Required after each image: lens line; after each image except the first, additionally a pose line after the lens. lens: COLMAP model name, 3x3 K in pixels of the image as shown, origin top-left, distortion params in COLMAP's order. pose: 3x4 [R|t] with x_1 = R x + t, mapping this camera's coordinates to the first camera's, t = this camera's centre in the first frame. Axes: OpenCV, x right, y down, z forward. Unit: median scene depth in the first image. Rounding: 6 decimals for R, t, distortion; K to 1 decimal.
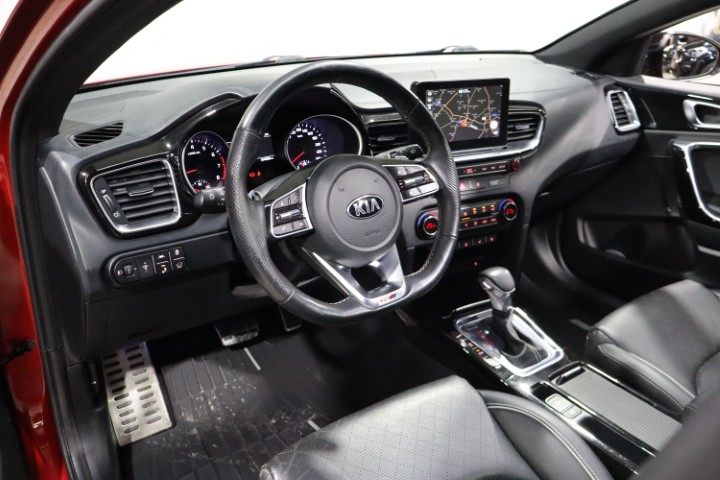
lens RADIAL K [[596.4, 0, 360.0], [0, 596.4, 240.0], [0, 0, 1]] dist [0.006514, 0.006114]
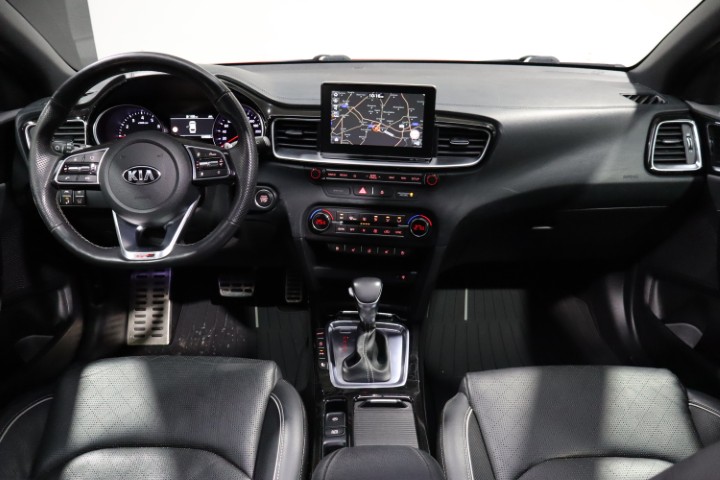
lens RADIAL K [[596.4, 0, 360.0], [0, 596.4, 240.0], [0, 0, 1]] dist [0.006514, 0.006114]
pose [[0.823014, 0.211887, -0.527021, 0.700440], [-0.217399, 0.974677, 0.052368, -0.059898], [0.524771, 0.071475, 0.848237, 0.157895]]
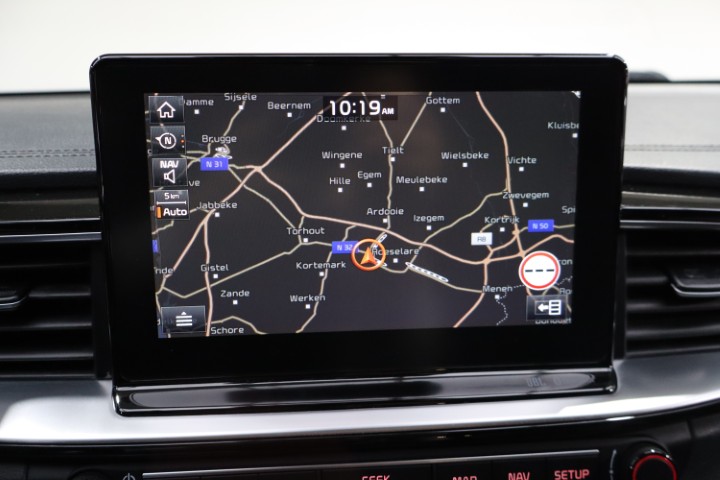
lens RADIAL K [[586.7, 0, 360.0], [0, 586.7, 240.0], [0, 0, 1]] dist [0.010484, 0.007850]
pose [[0.923302, 0.057878, -0.379689, 0.247660], [-0.123542, 0.980797, -0.150911, -0.165678], [0.363664, 0.186244, 0.912722, 0.790364]]
